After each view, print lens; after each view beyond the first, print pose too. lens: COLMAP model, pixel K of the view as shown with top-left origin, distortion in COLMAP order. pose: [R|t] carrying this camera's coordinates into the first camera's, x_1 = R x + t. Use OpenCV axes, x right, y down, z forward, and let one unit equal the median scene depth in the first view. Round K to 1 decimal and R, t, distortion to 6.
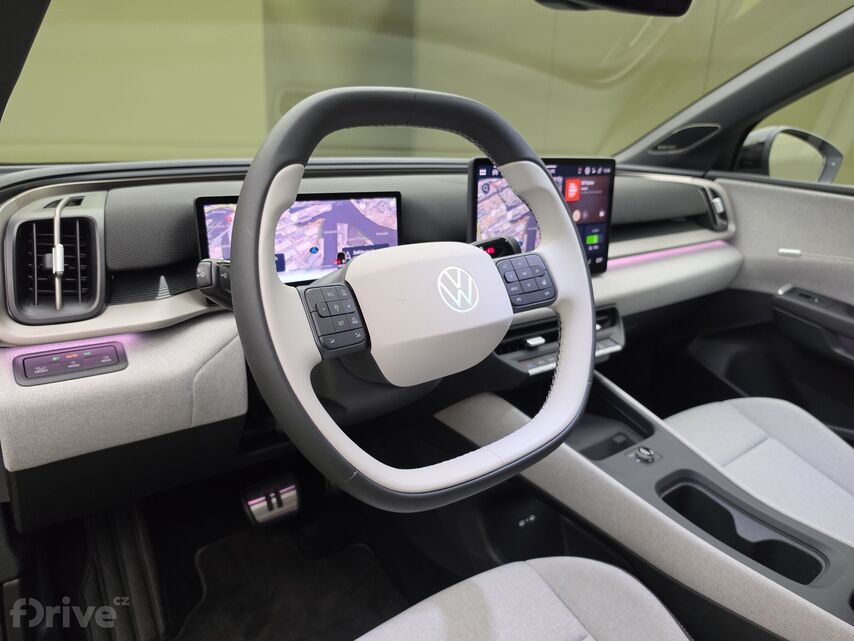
lens RADIAL K [[600.5, 0, 422.2], [0, 600.5, 314.8], [0, 0, 1]] dist [0.050195, -0.077718]
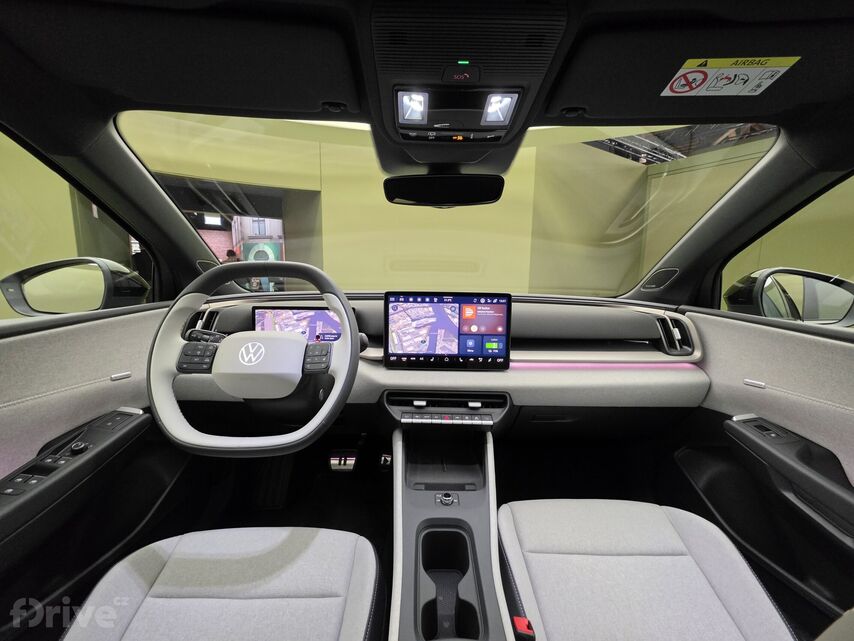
lens RADIAL K [[345.7, 0, 425.5], [0, 345.7, 314.5], [0, 0, 1]] dist [-0.008449, 0.002729]
pose [[0.784888, 0.053881, -0.617290, 0.709486], [-0.164330, 0.978641, -0.123524, -0.070633], [0.597449, 0.198392, 0.776978, 0.234062]]
